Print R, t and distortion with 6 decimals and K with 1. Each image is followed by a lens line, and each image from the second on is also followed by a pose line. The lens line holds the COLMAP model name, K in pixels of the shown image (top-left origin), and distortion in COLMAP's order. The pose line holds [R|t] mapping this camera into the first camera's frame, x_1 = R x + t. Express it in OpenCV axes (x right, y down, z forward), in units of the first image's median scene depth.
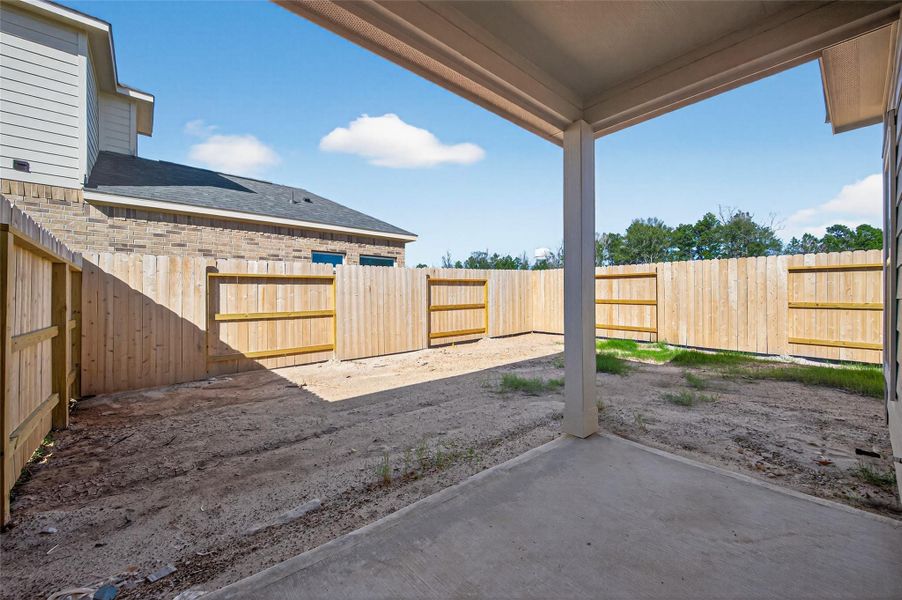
lens RADIAL K [[352.5, 0, 448.5], [0, 352.5, 297.7], [0, 0, 1]] dist [0.000917, -0.000298]
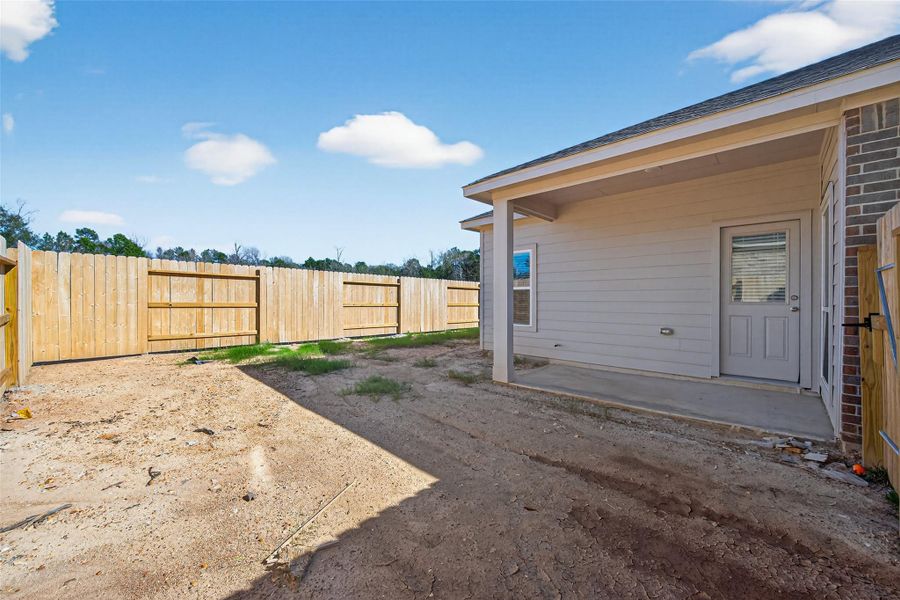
lens RADIAL K [[351.7, 0, 457.4], [0, 351.7, 300.7], [0, 0, 1]] dist [0.000917, -0.000298]
pose [[-0.121207, -0.004207, 0.992618, -1.138161], [-0.000222, 0.999991, 0.004211, -0.008994], [-0.992627, 0.000290, -0.121207, 1.281980]]
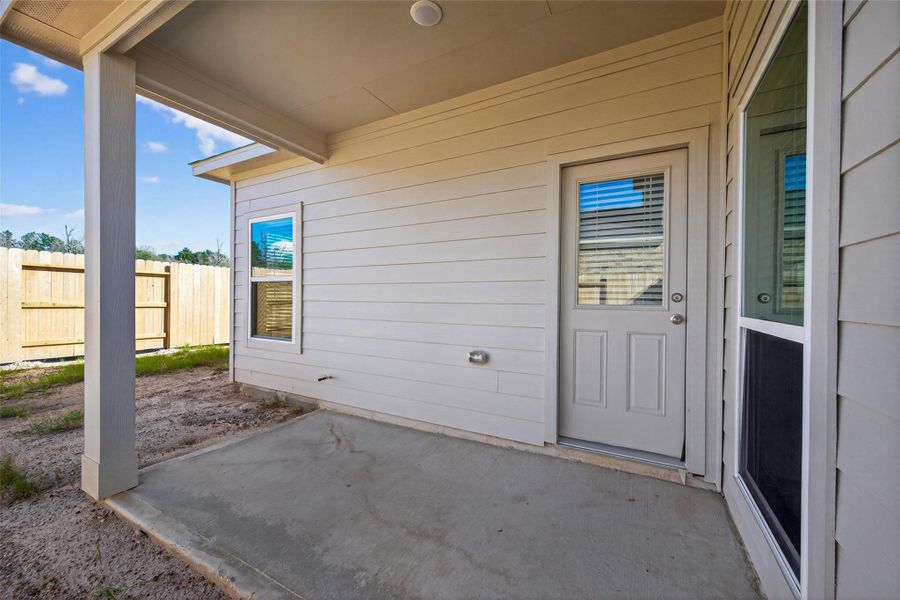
lens RADIAL K [[351.7, 0, 454.6], [0, 351.7, 302.6], [0, 0, 1]] dist [0.000917, -0.000298]
pose [[-0.367011, -0.011447, 0.930146, -0.484555], [-0.009087, 0.999921, 0.008720, -0.006485], [-0.930172, -0.005252, -0.367086, 0.550826]]
